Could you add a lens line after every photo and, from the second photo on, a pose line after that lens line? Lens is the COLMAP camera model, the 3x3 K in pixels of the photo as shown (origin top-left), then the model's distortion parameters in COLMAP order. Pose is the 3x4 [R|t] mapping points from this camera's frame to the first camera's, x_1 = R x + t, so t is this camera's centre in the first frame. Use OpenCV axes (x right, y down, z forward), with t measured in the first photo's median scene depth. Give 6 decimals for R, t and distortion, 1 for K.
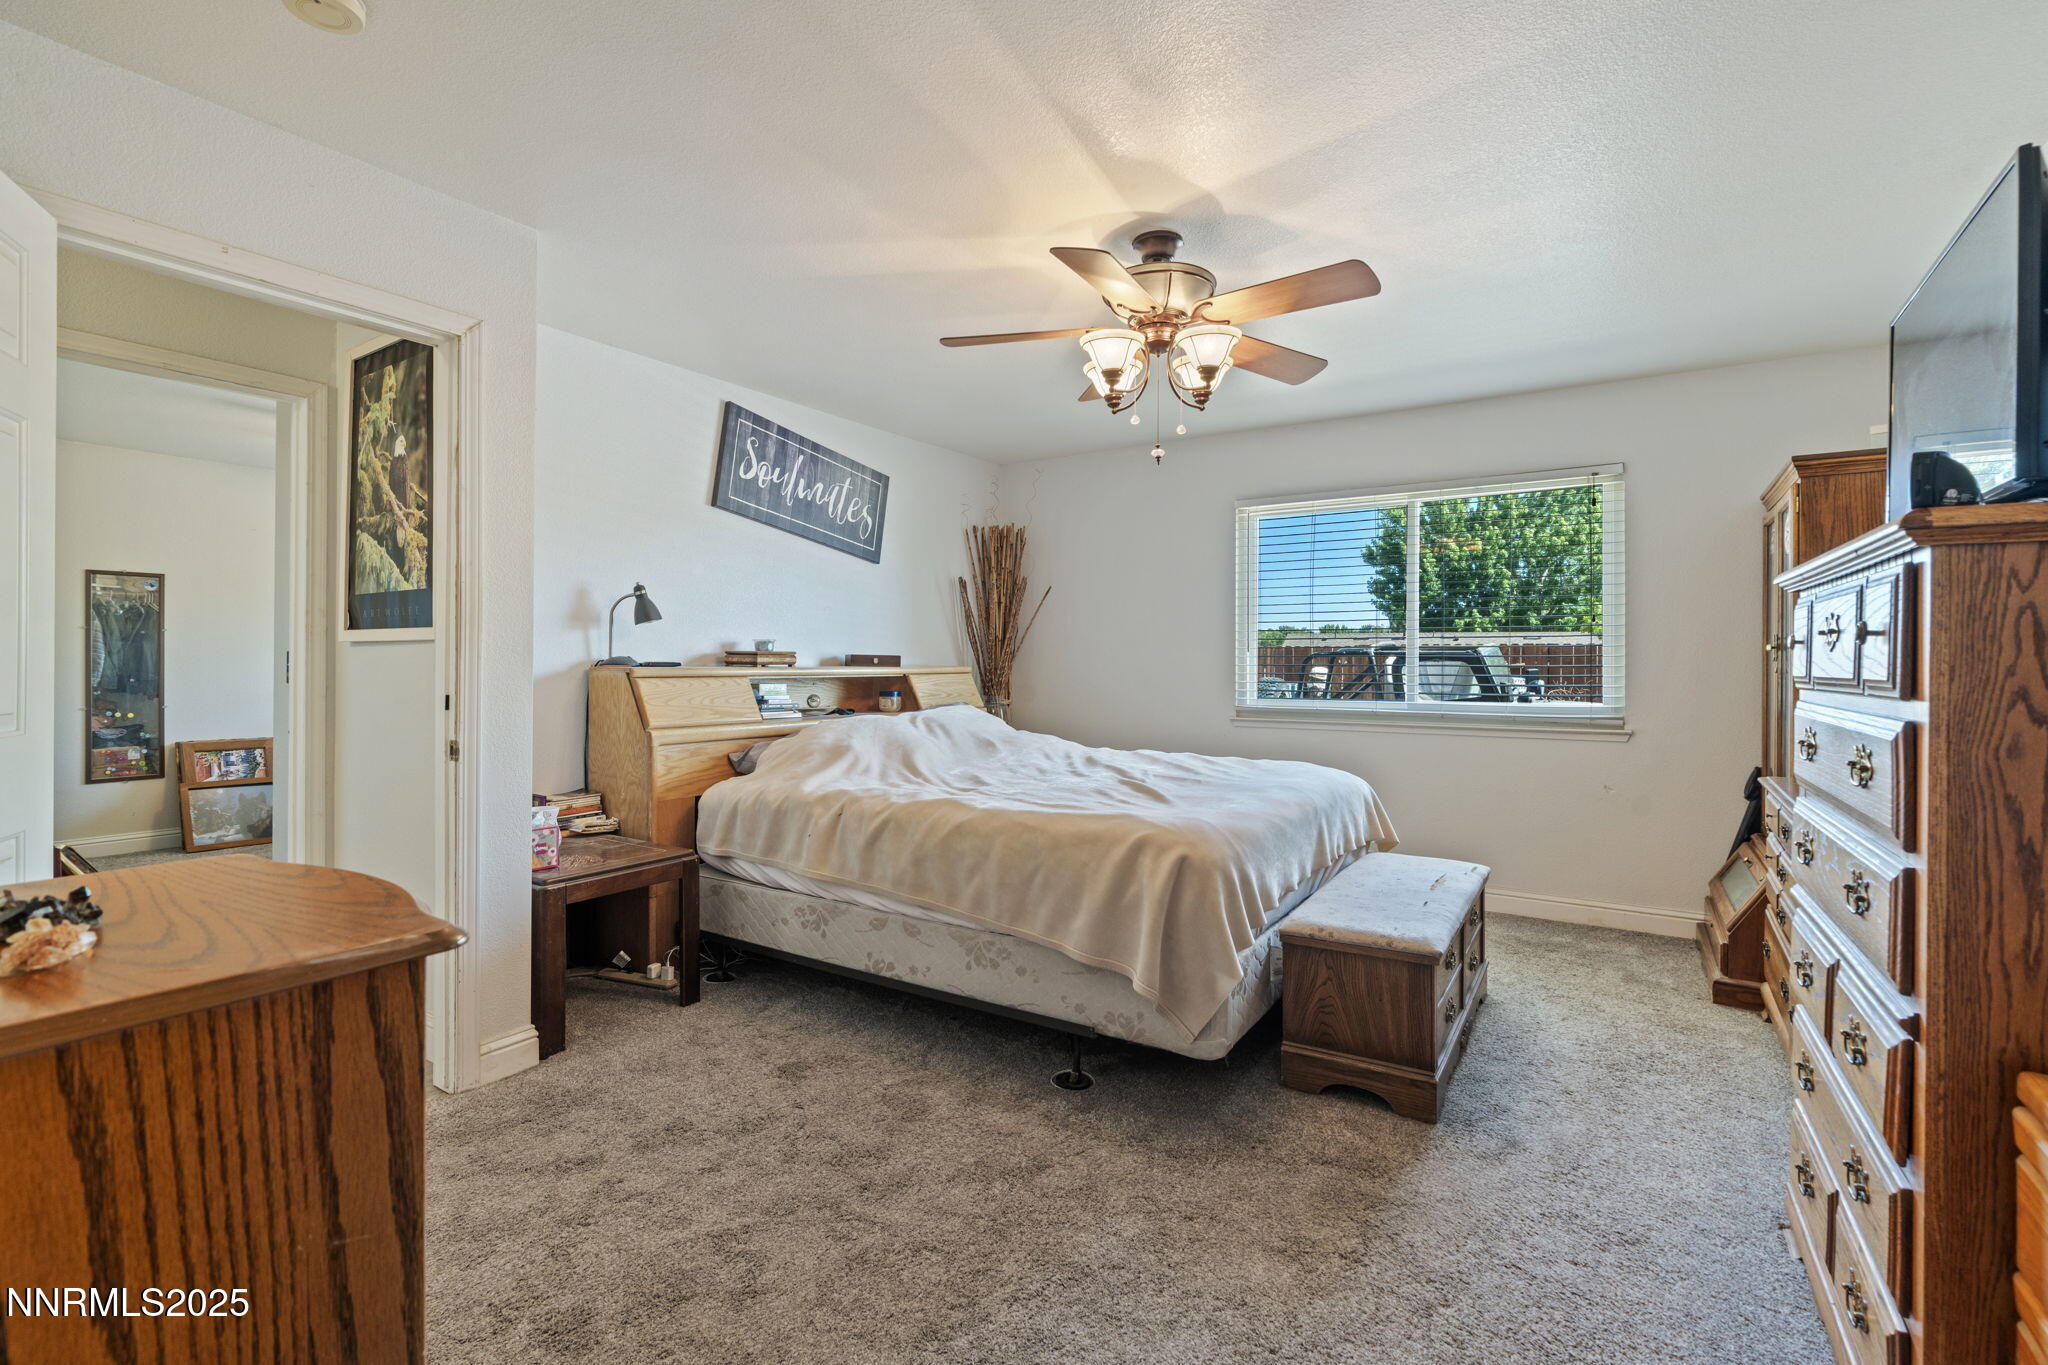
lens RADIAL K [[919.1, 0, 1014.7], [0, 919.1, 657.8], [0, 0, 1]] dist [-0.010786, 0.000184]
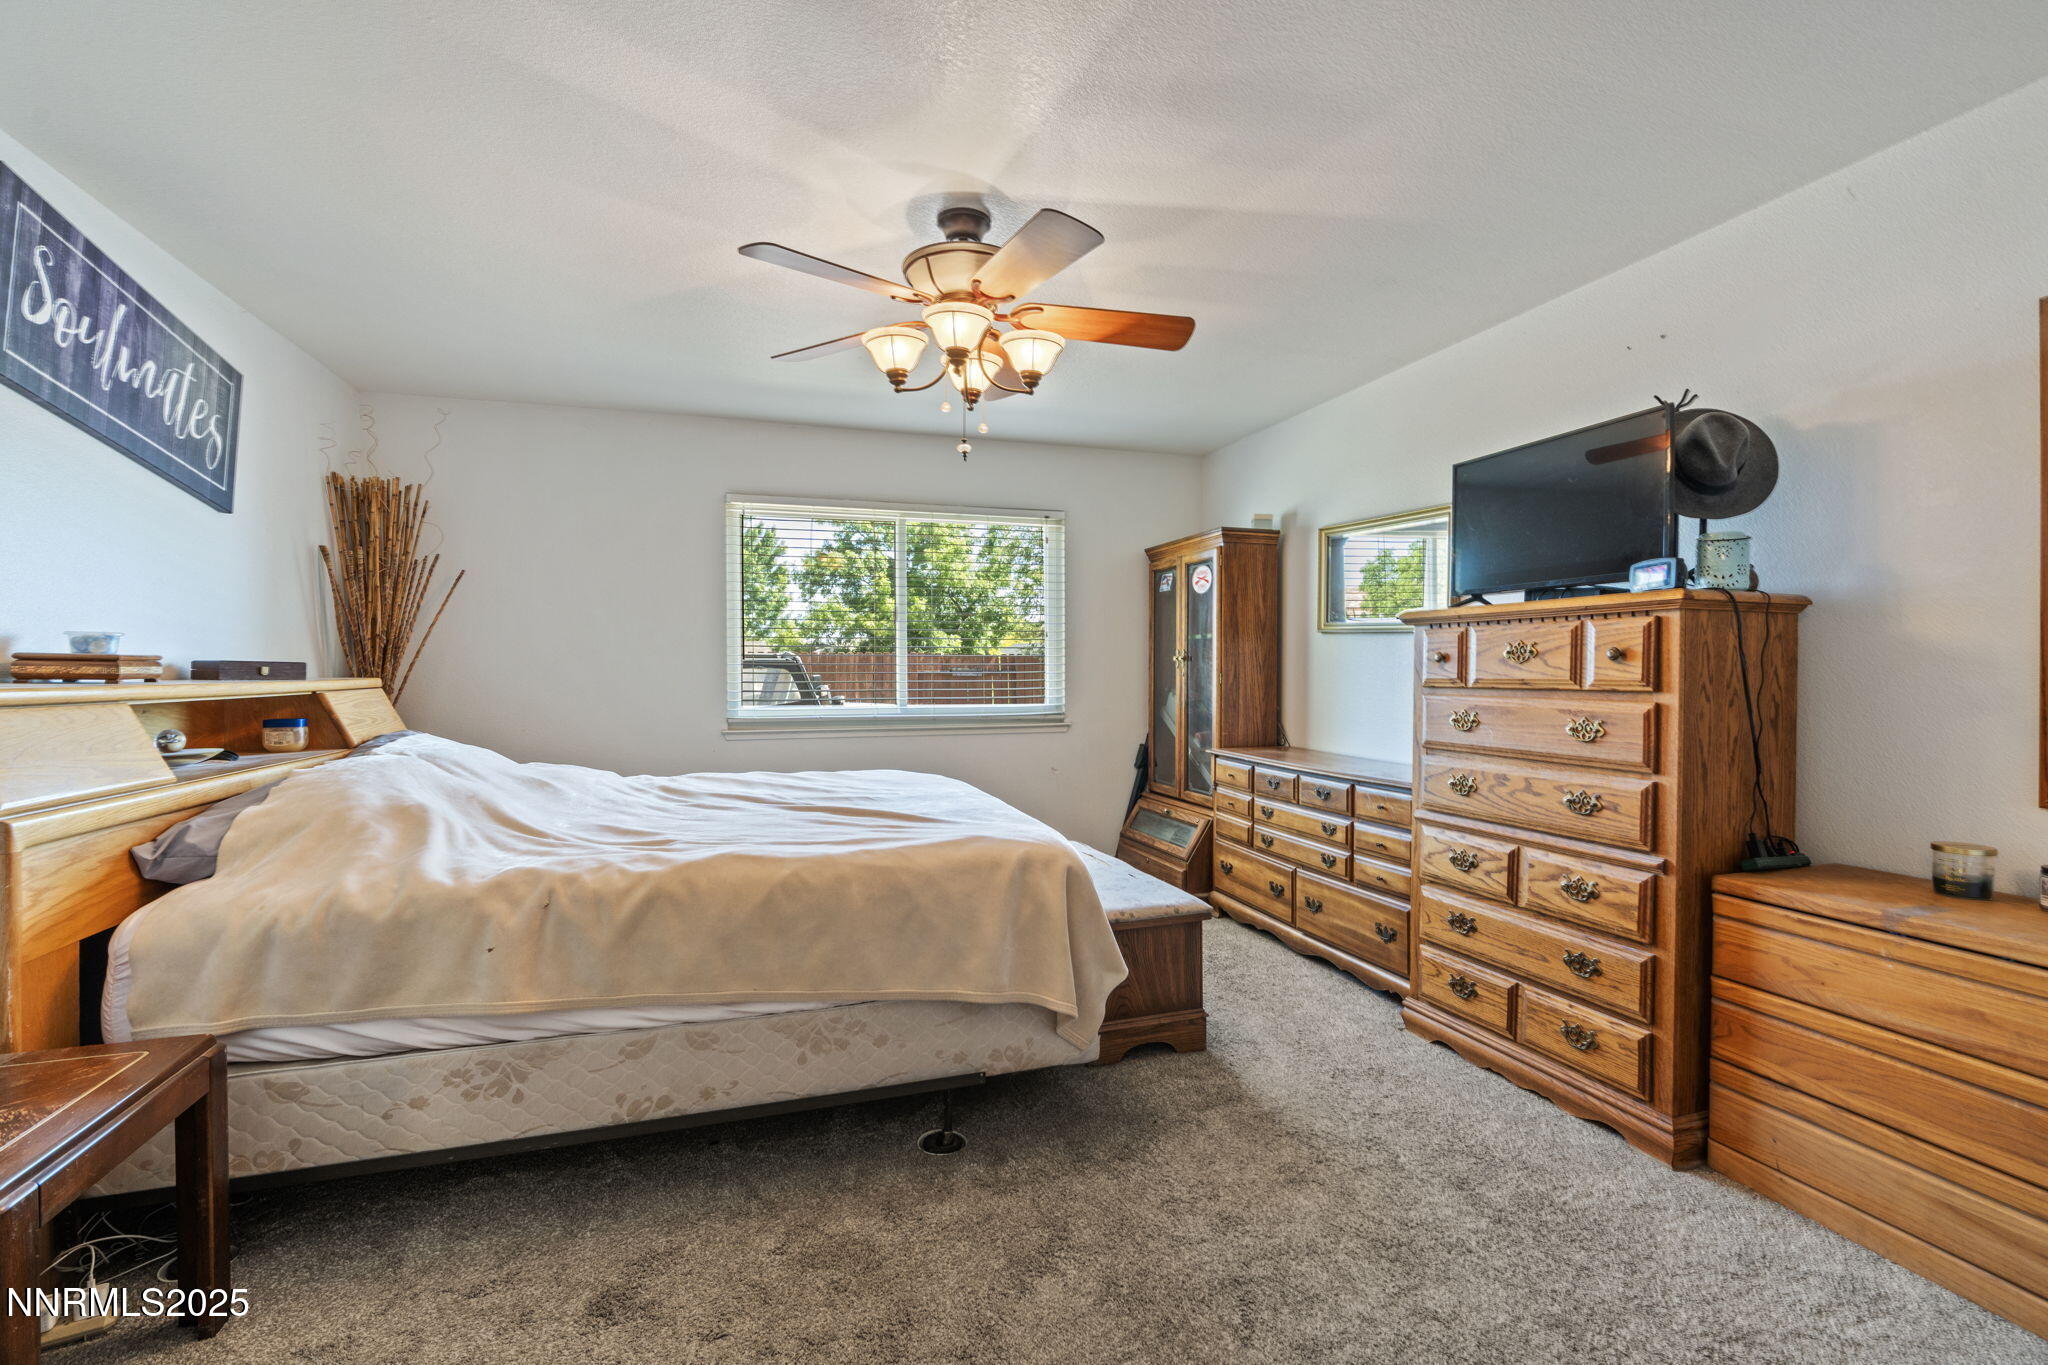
lens RADIAL K [[923.0, 0, 1028.2], [0, 923.0, 679.4], [0, 0, 1]] dist [-0.012523, 0.005452]
pose [[0.623067, -0.011810, 0.782079, -0.405437], [-0.000567, 0.999879, 0.015550, -0.001302], [-0.782168, -0.010132, 0.622985, 0.269255]]
